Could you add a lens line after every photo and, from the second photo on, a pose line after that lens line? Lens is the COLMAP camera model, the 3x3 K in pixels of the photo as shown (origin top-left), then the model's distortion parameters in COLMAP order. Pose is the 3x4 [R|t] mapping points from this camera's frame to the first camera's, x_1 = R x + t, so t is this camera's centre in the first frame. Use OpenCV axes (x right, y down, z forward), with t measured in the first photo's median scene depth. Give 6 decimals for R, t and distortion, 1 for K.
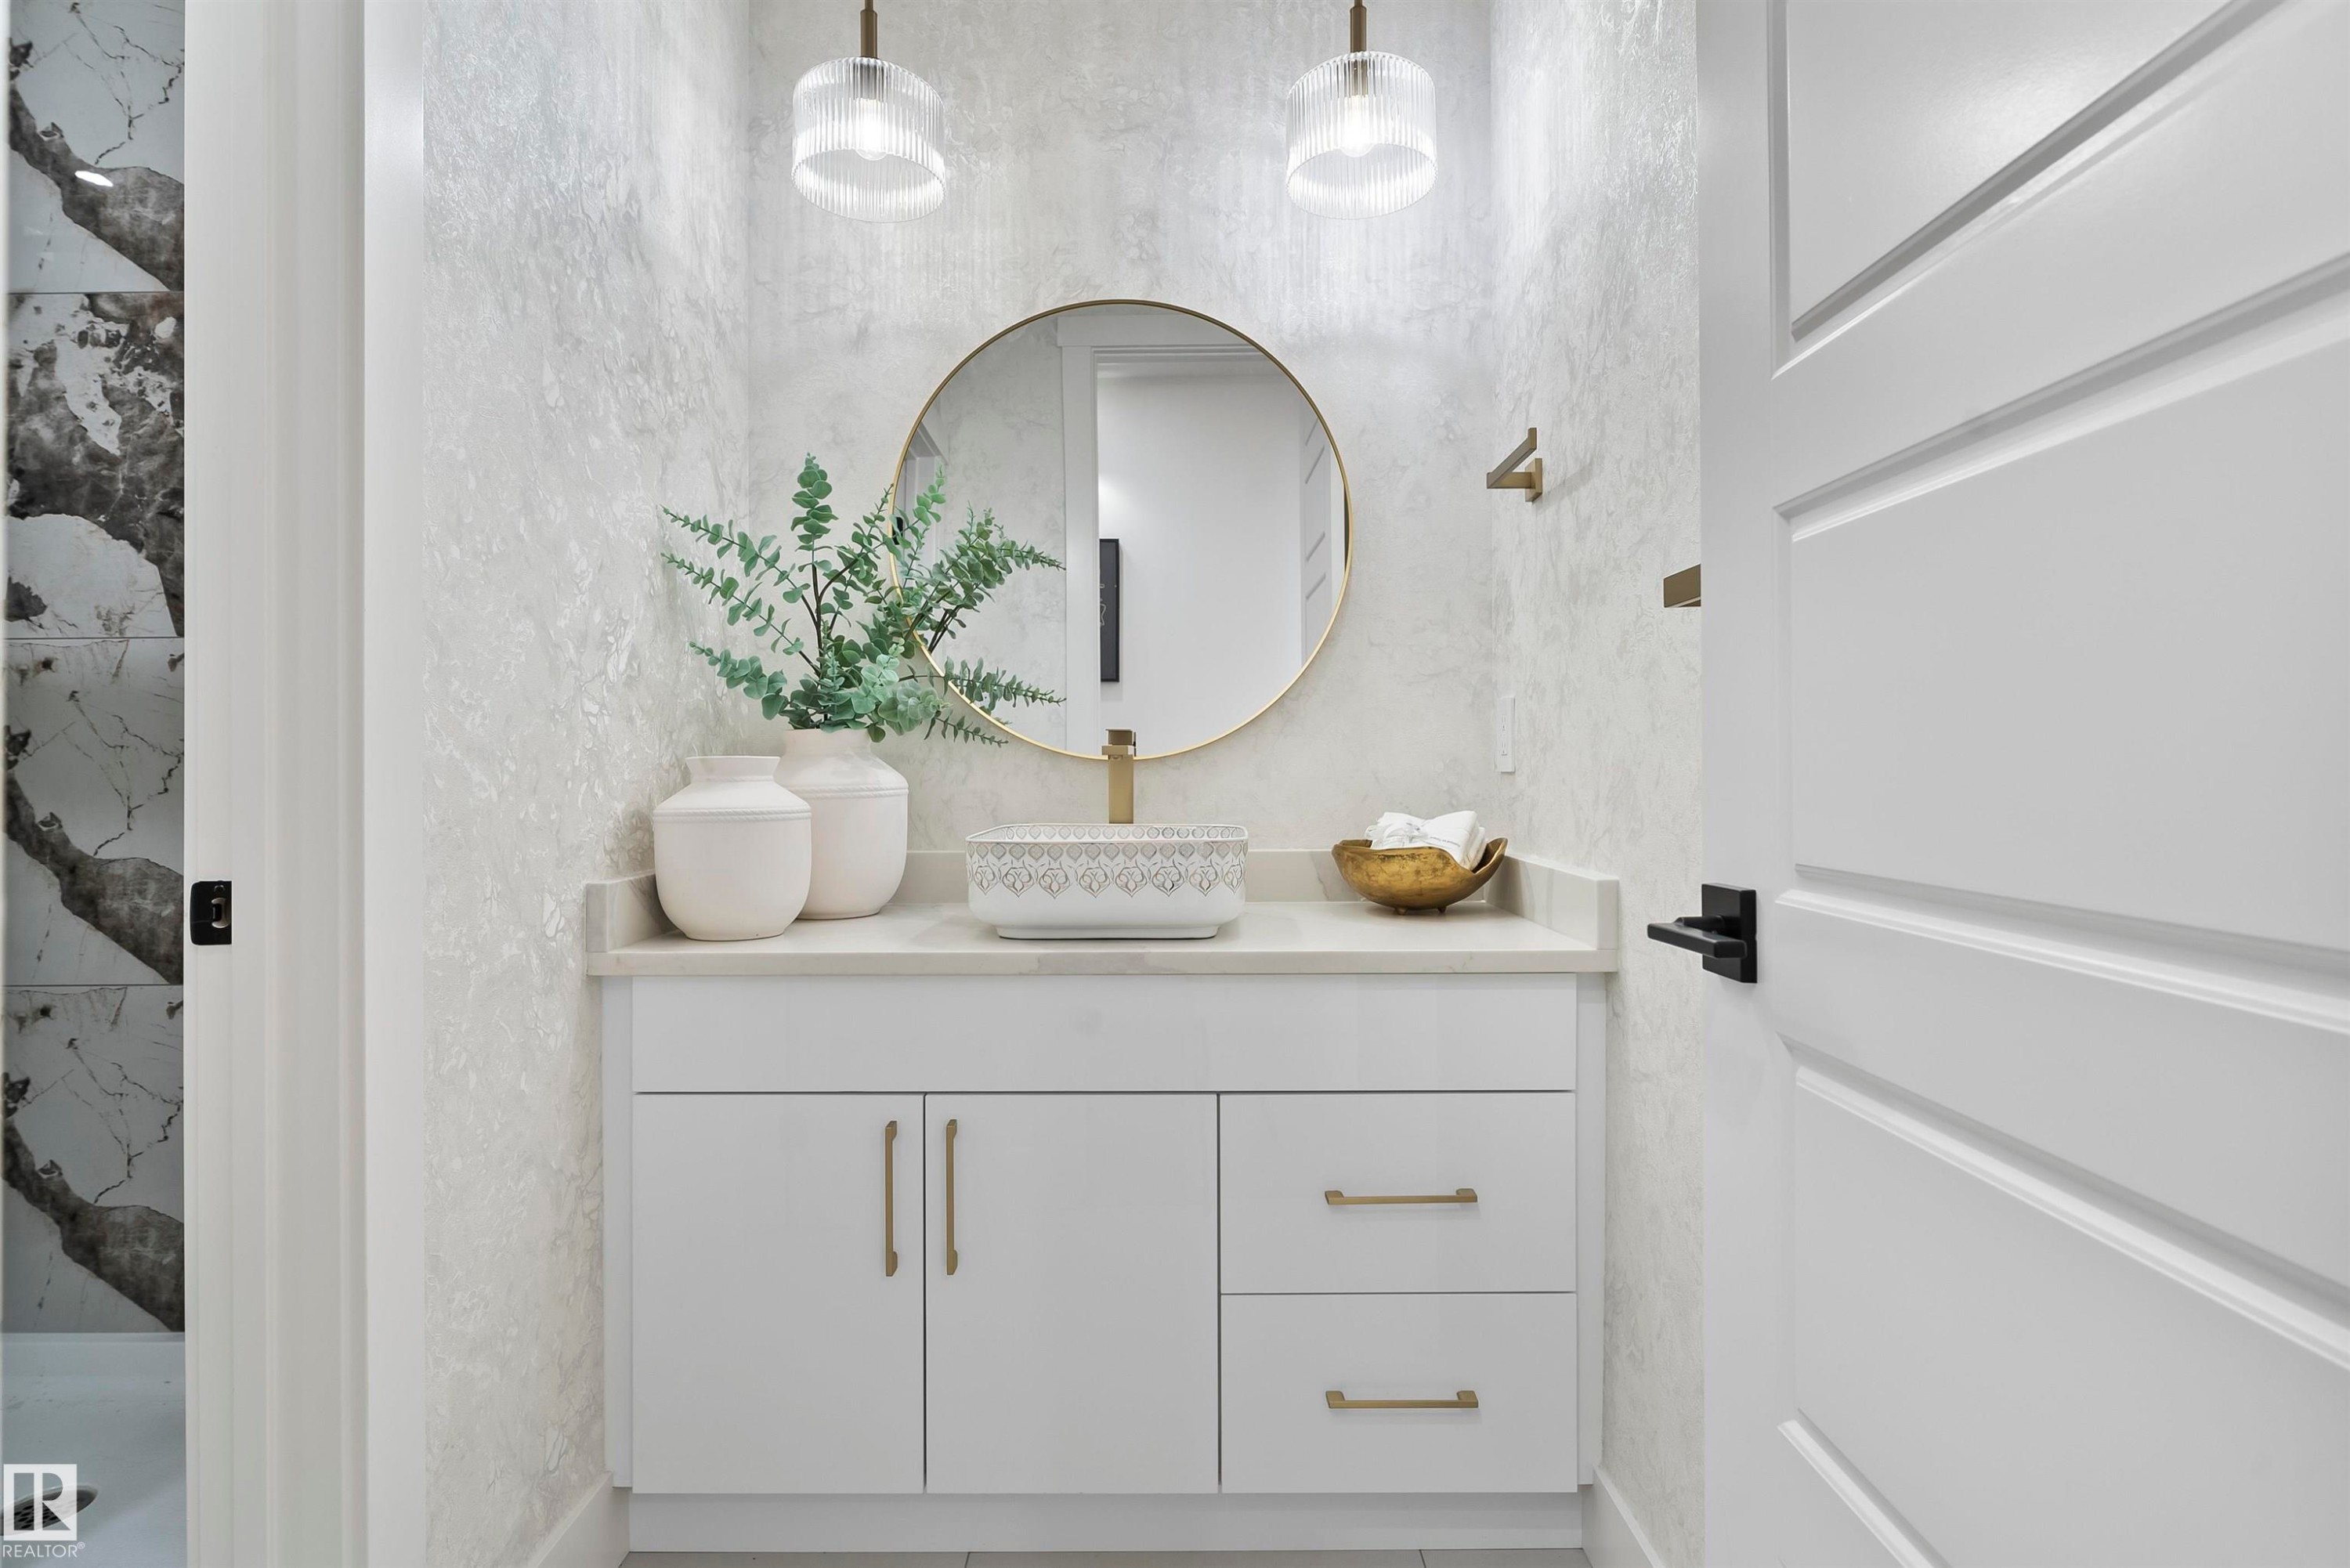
lens RADIAL K [[1229.4, 0, 1164.0], [0, 1229.4, 744.2], [0, 0, 1]] dist [-0.004763, 0.000309]
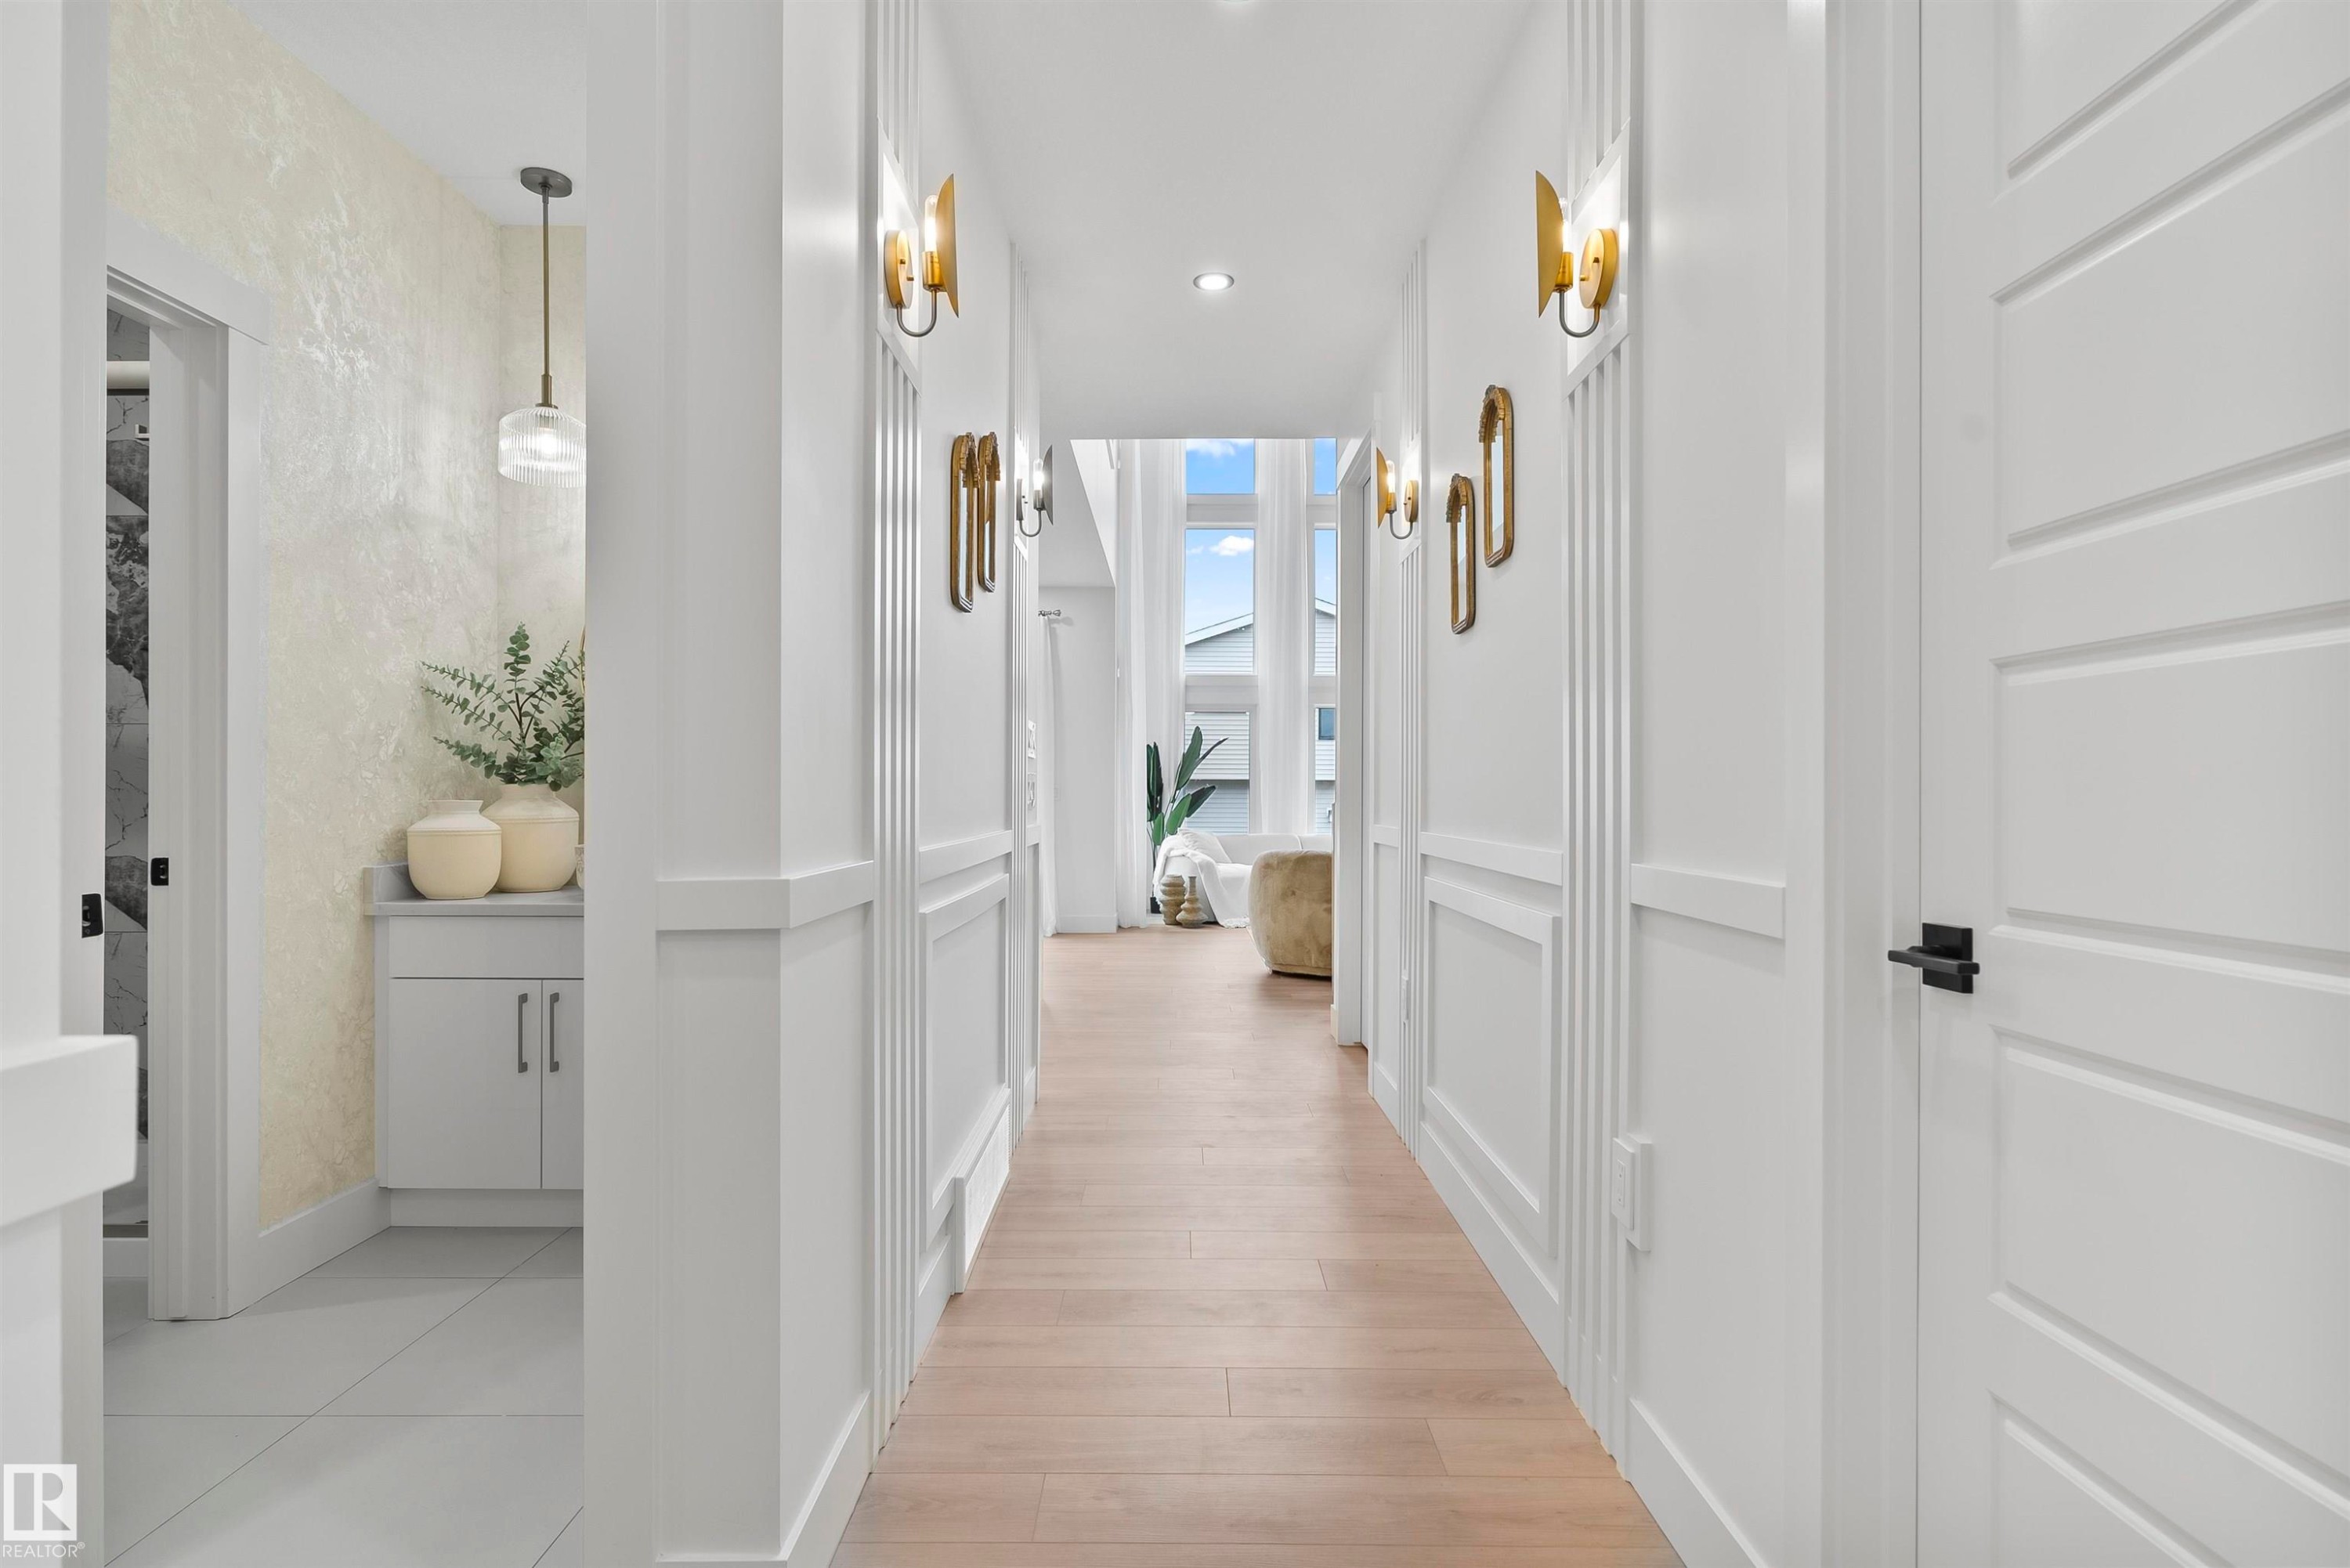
lens RADIAL K [[1229.4, 0, 1165.4], [0, 1229.4, 779.8], [0, 0, 1]] dist [-0.004763, 0.000309]
pose [[0.999963, 0.007729, 0.003728, 0.657006], [-0.007755, 0.999945, 0.006996, -0.038778], [-0.003674, -0.007024, 0.999969, -0.779325]]
